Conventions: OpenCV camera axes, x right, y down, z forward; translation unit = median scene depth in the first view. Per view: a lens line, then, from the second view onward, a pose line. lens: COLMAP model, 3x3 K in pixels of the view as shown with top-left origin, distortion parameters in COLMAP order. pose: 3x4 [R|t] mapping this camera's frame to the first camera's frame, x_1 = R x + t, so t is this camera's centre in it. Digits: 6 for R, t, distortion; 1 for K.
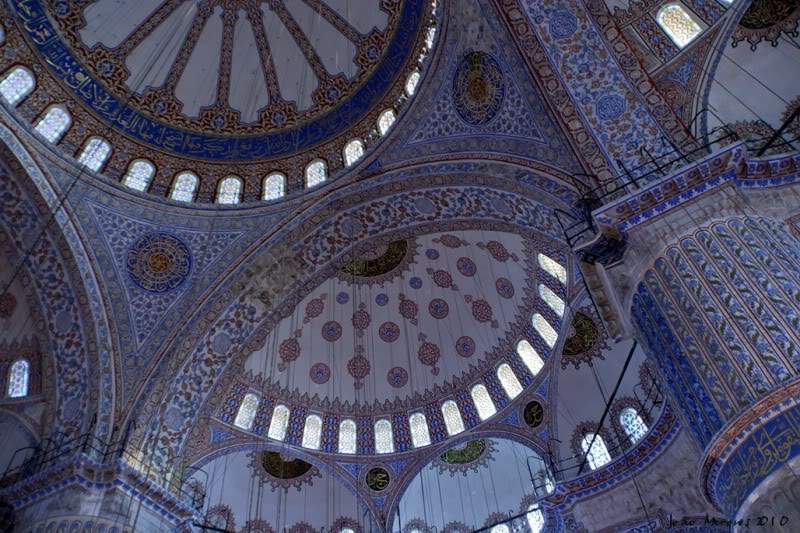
lens RADIAL K [[658.1, 0, 403.7], [0, 658.1, 274.2], [0, 0, 1]] dist [-0.136151, 0.105759]
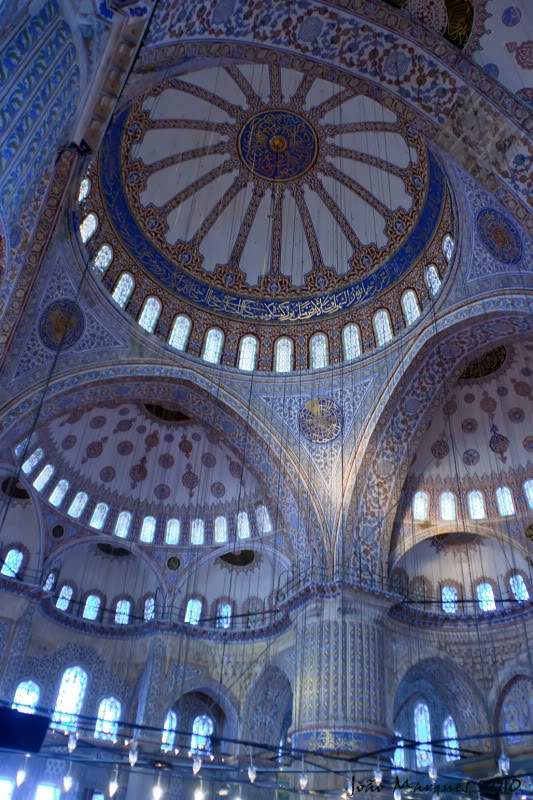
lens RADIAL K [[654.8, 0, 270.9], [0, 654.8, 393.2], [0, 0, 1]] dist [-0.136227, 0.094218]
pose [[-0.562554, -0.496454, -0.661110, 0.335624], [0.641266, 0.242703, -0.727924, 0.515626], [0.521835, -0.833444, 0.181825, 0.437097]]
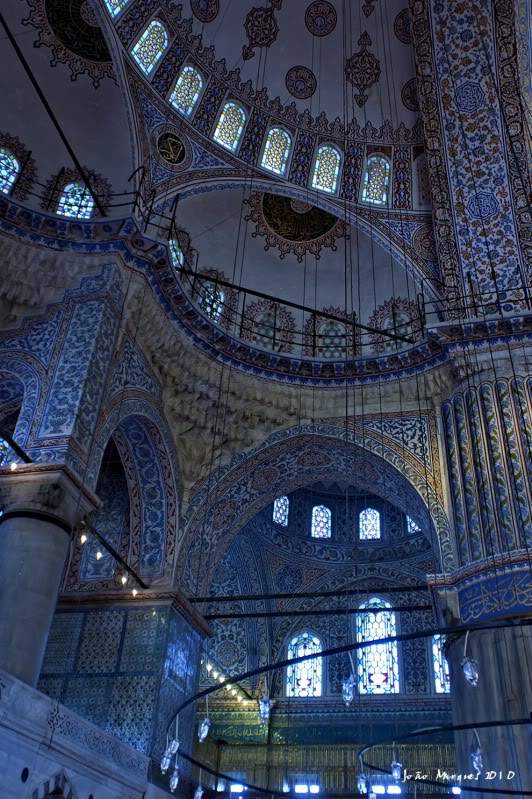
lens RADIAL K [[753.4, 0, 269.4], [0, 753.4, 392.7], [0, 0, 1]] dist [-0.084859, 0.162255]
pose [[0.254838, -0.517934, -0.816580, -0.194470], [0.721547, 0.664043, -0.196004, -0.219844], [0.643760, -0.539251, 0.542937, -0.199480]]
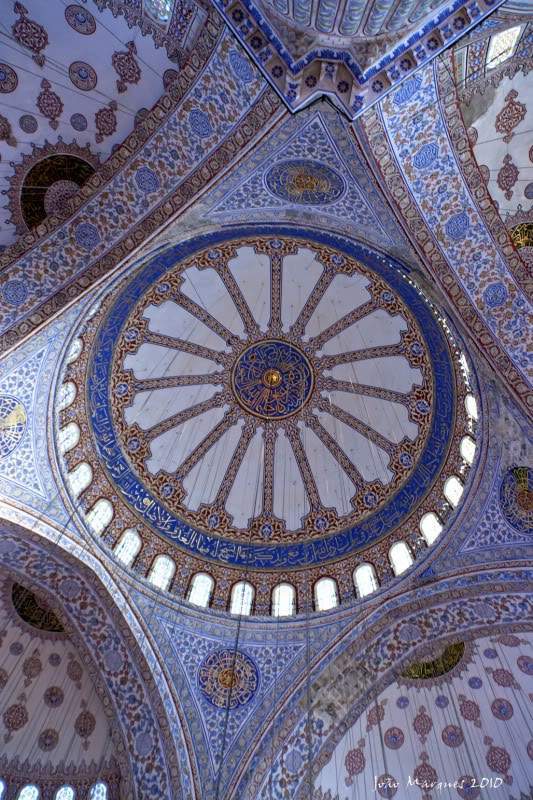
lens RADIAL K [[654.8, 0, 270.9], [0, 654.8, 393.2], [0, 0, 1]] dist [-0.136227, 0.094218]
pose [[0.983710, -0.100912, -0.148768, -0.108636], [0.044006, 0.937574, -0.344991, -0.089324], [0.174295, 0.332824, 0.926741, -0.097797]]
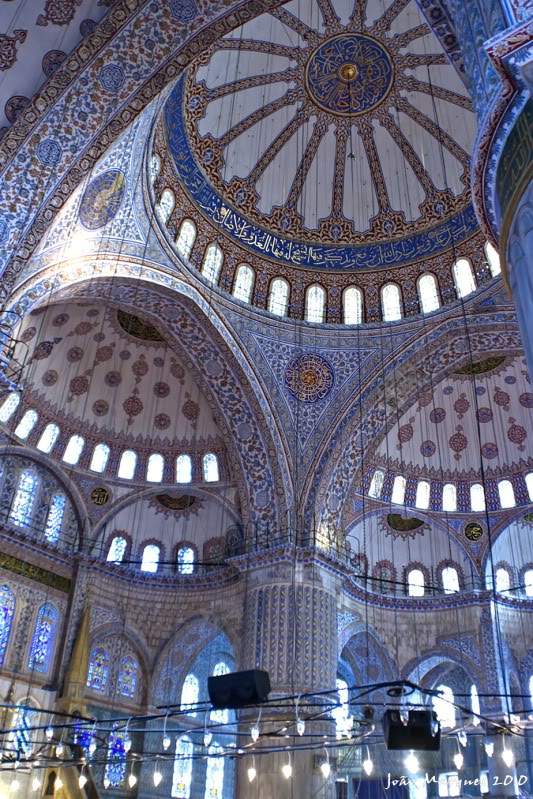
lens RADIAL K [[714.2, 0, 278.9], [0, 714.2, 423.9], [0, 0, 1]] dist [-0.141046, 0.112767]
pose [[0.984745, 0.019642, -0.172891, -0.191122], [0.039421, 0.942589, 0.331620, -0.390364], [0.169479, -0.333377, 0.927436, -0.323032]]
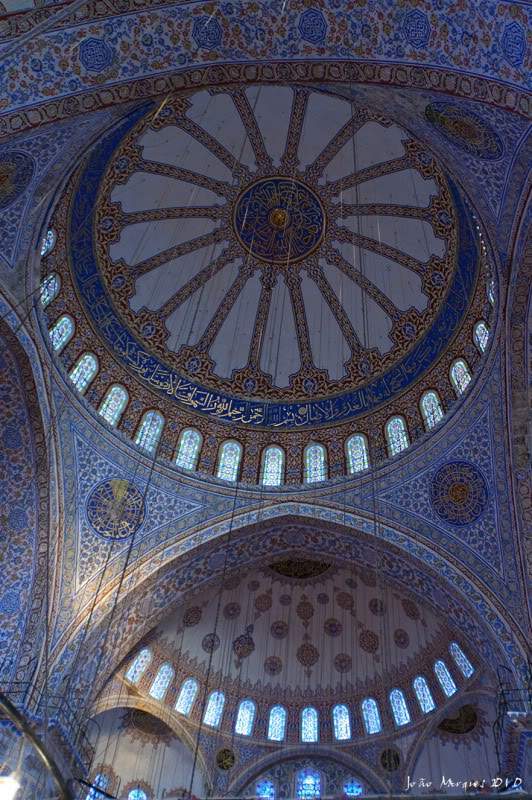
lens RADIAL K [[752.2, 0, 268.9], [0, 752.2, 394.5], [0, 0, 1]] dist [-0.100186, 0.144880]
pose [[0.351088, -0.680511, -0.643150, 0.339700], [0.674910, 0.660026, -0.329942, 0.061195], [0.649026, -0.318230, 0.691011, 0.084032]]
